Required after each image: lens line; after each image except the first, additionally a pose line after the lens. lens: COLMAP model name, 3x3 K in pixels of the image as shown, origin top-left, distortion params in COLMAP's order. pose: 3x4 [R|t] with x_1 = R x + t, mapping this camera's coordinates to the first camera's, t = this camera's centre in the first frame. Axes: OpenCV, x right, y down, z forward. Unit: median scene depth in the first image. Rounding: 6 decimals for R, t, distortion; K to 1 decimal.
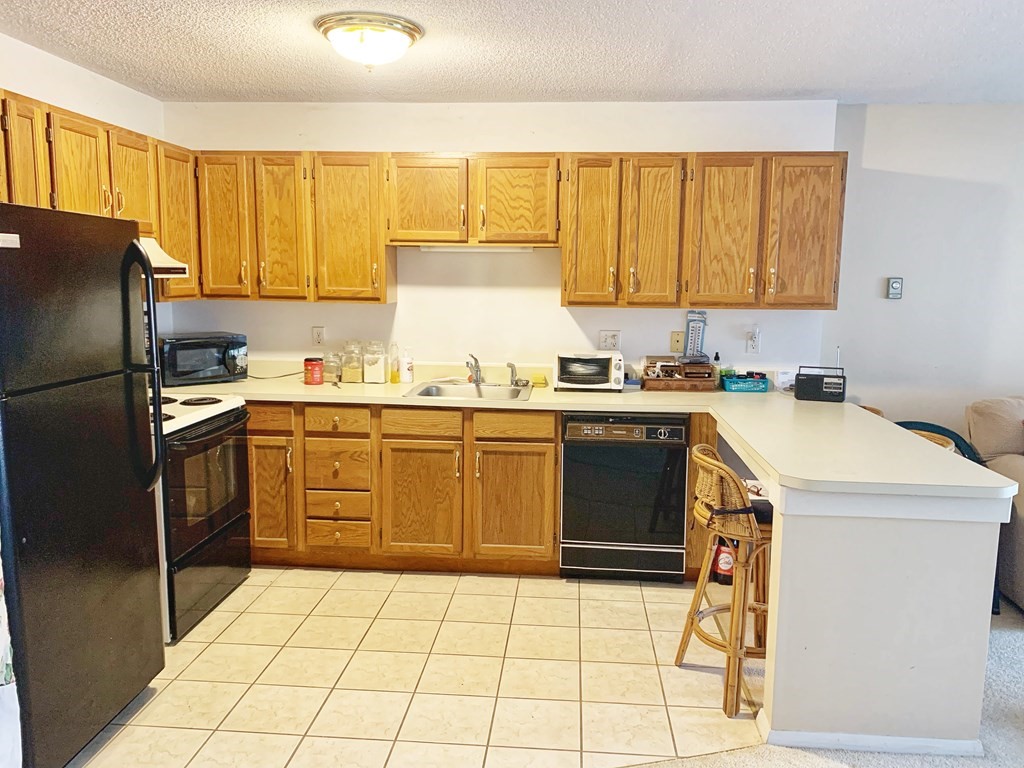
lens RADIAL K [[795.6, 0, 512.0], [0, 795.6, 384.0], [0, 0, 1]] dist [0.093892, -0.069391]
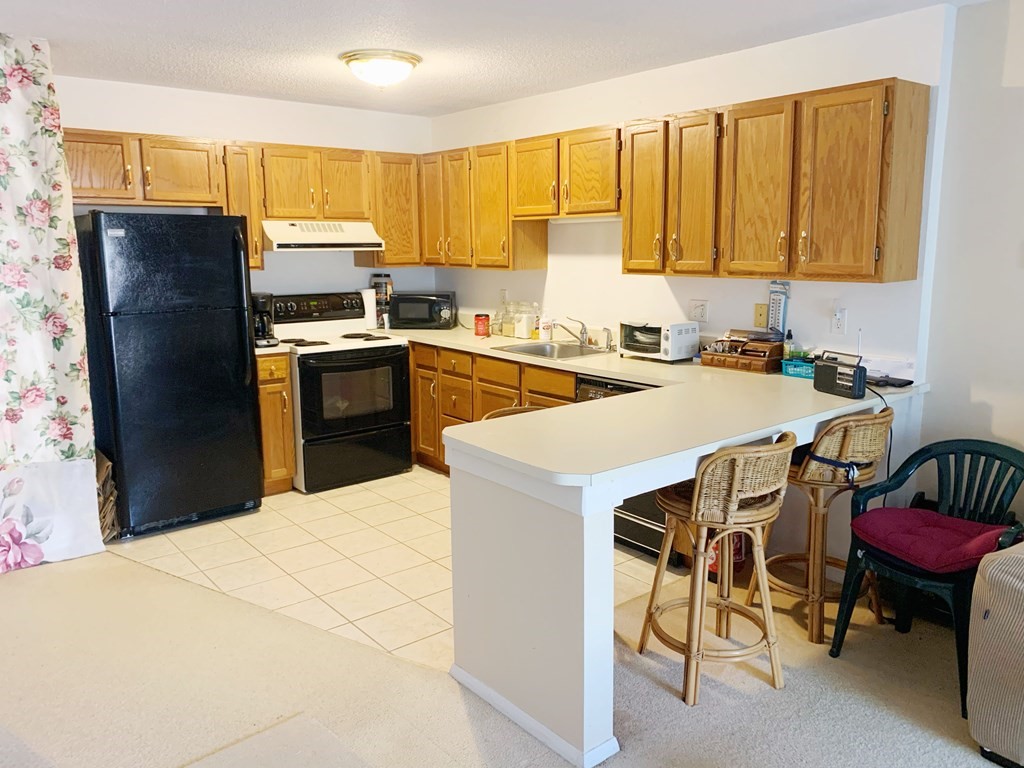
lens RADIAL K [[795.6, 0, 512.0], [0, 795.6, 384.0], [0, 0, 1]] dist [0.093892, -0.069391]
pose [[0.686953, 0.112765, -0.717900, 0.736475], [-0.085033, 0.993574, 0.074700, -0.022300], [0.721710, 0.009730, 0.692127, 0.194576]]
